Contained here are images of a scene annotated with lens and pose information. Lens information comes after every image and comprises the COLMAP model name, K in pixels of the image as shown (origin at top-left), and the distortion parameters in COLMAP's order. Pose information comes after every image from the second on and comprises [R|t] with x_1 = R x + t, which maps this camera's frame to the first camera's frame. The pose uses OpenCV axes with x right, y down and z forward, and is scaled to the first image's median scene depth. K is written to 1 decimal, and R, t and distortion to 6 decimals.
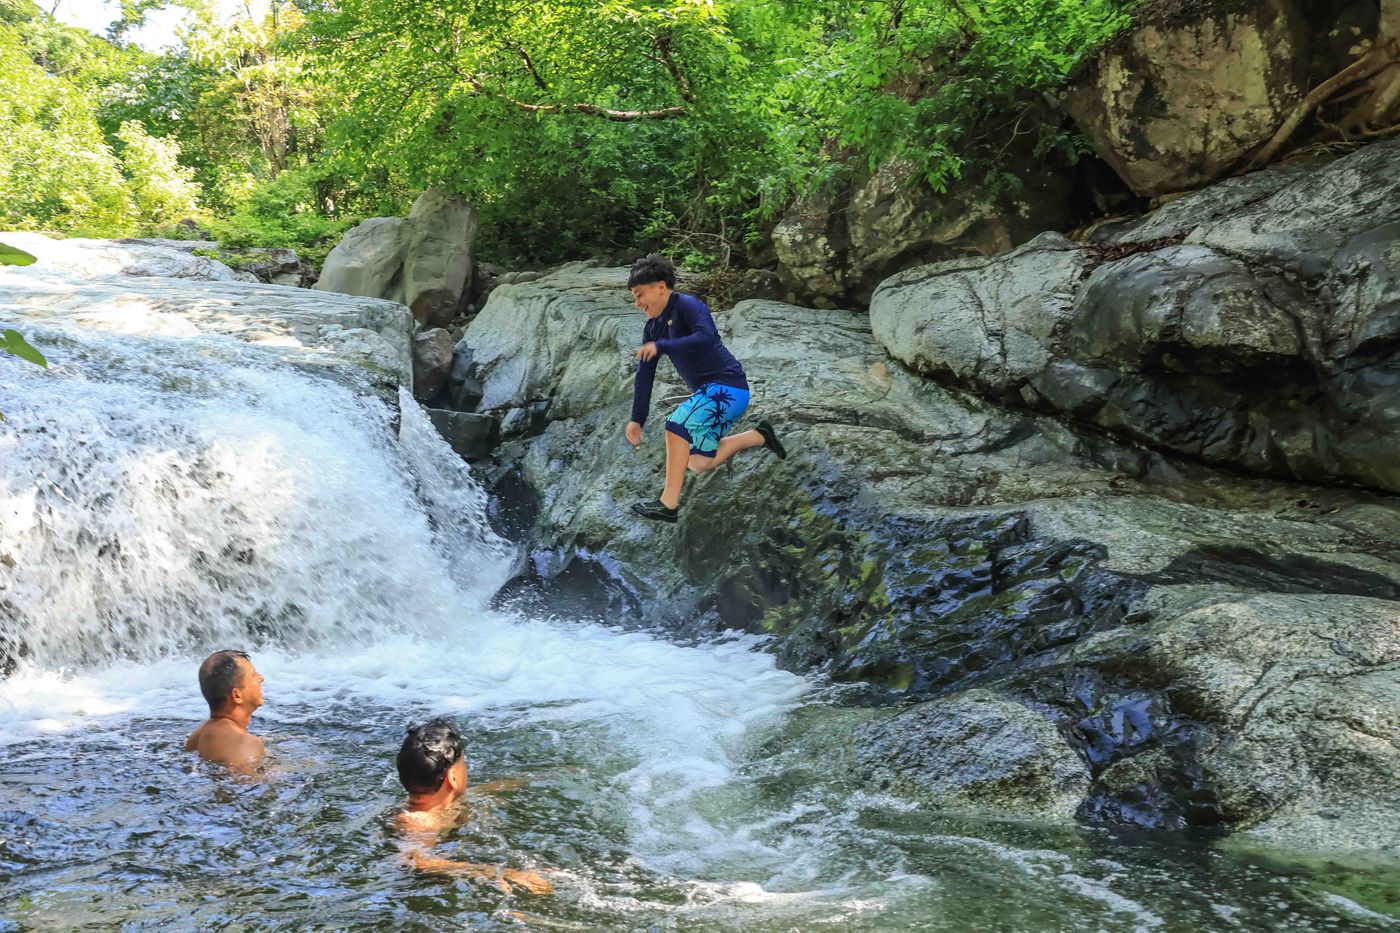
lens RADIAL K [[1443.2, 0, 700.0], [0, 1443.2, 466.5], [0, 0, 1]] dist [-0.189158, 0.267967]
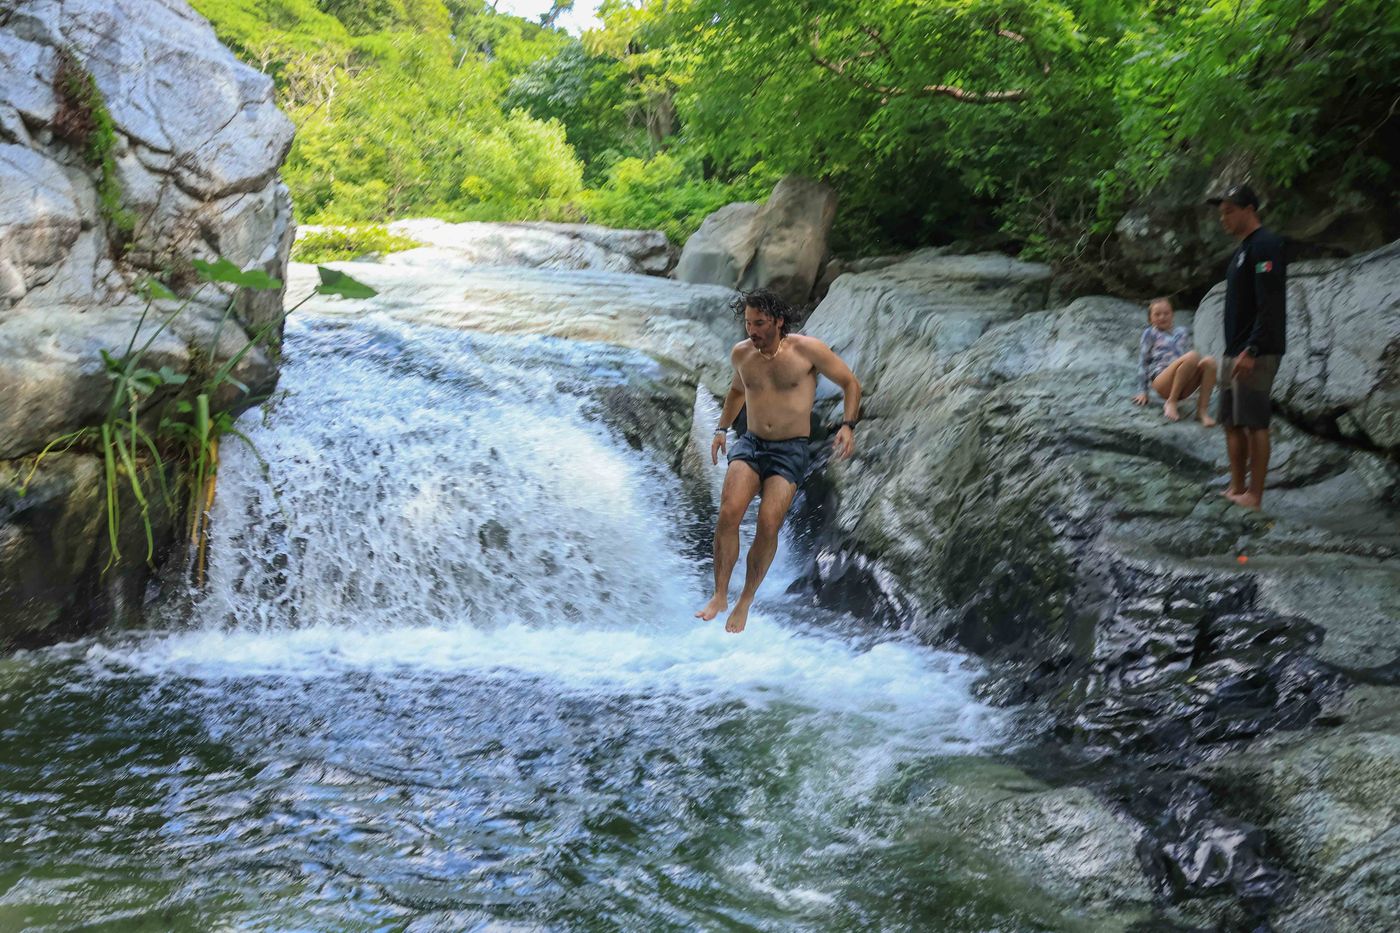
lens RADIAL K [[1443.2, 0, 700.0], [0, 1443.2, 466.5], [0, 0, 1]] dist [-0.189158, 0.267967]
pose [[0.923329, 0.060763, -0.379173, 0.183870], [-0.039993, 0.997248, 0.062424, -0.060807], [0.381922, -0.042473, 0.923218, 0.040170]]
